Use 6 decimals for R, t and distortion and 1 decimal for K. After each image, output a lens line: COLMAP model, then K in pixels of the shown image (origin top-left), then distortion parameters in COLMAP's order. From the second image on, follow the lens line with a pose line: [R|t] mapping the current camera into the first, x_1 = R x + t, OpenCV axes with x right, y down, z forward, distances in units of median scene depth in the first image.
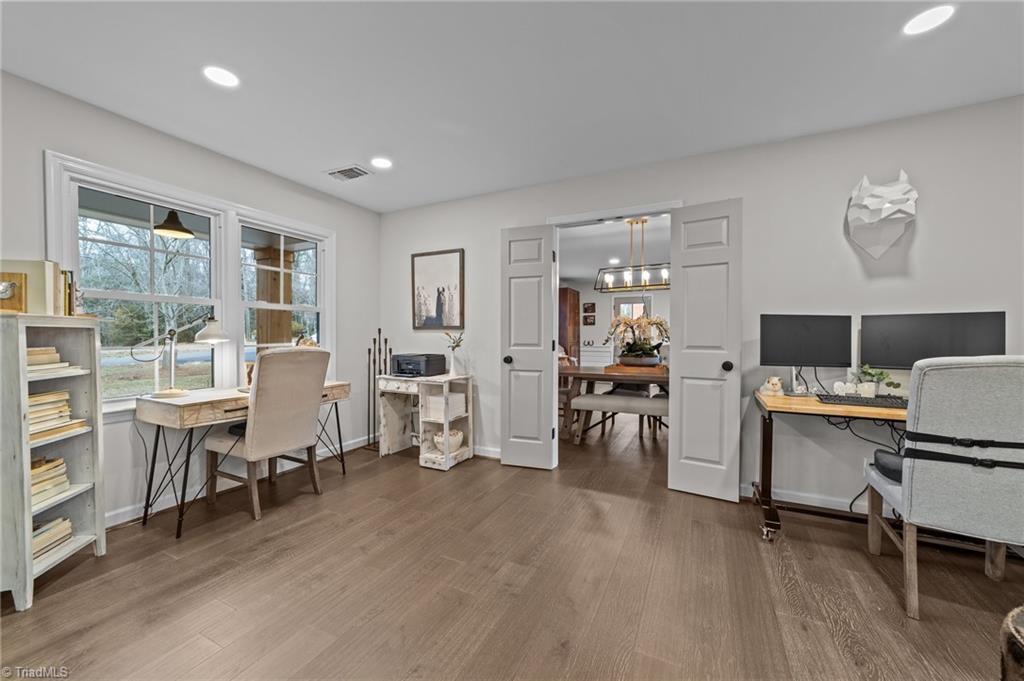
lens RADIAL K [[395.6, 0, 512.9], [0, 395.6, 341.3], [0, 0, 1]] dist [-0.008990, 0.002697]
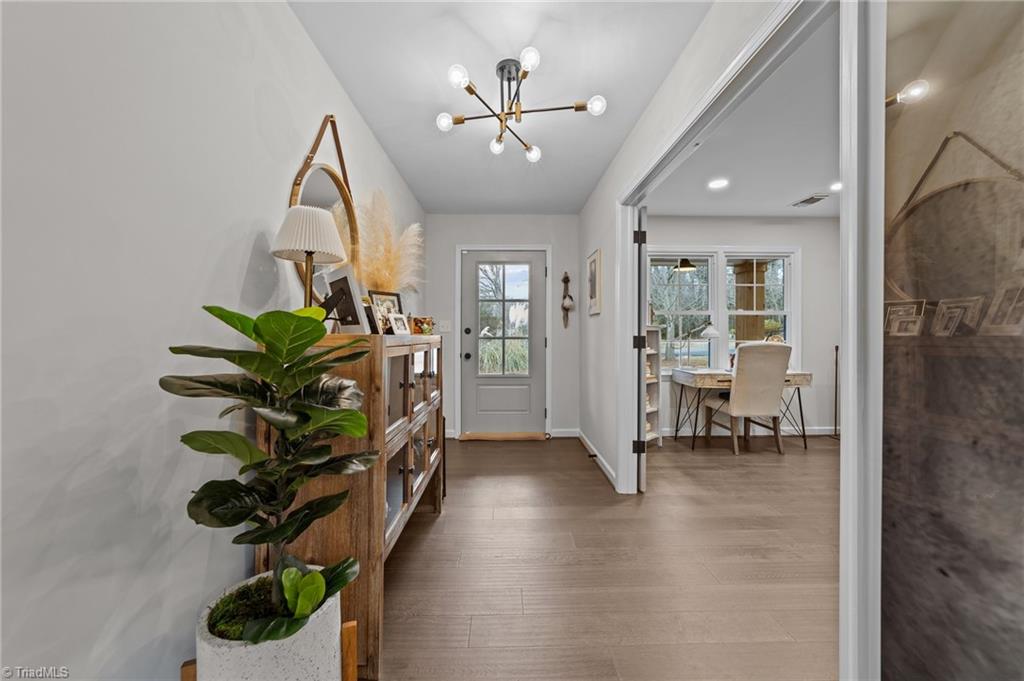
lens RADIAL K [[395.6, 0, 512.4], [0, 395.6, 335.3], [0, 0, 1]] dist [-0.008990, 0.002697]
pose [[0.465685, -0.000816, -0.884950, 0.236150], [-0.009321, 0.999940, -0.005828, 0.005486], [0.884901, 0.010963, 0.465650, -0.383838]]
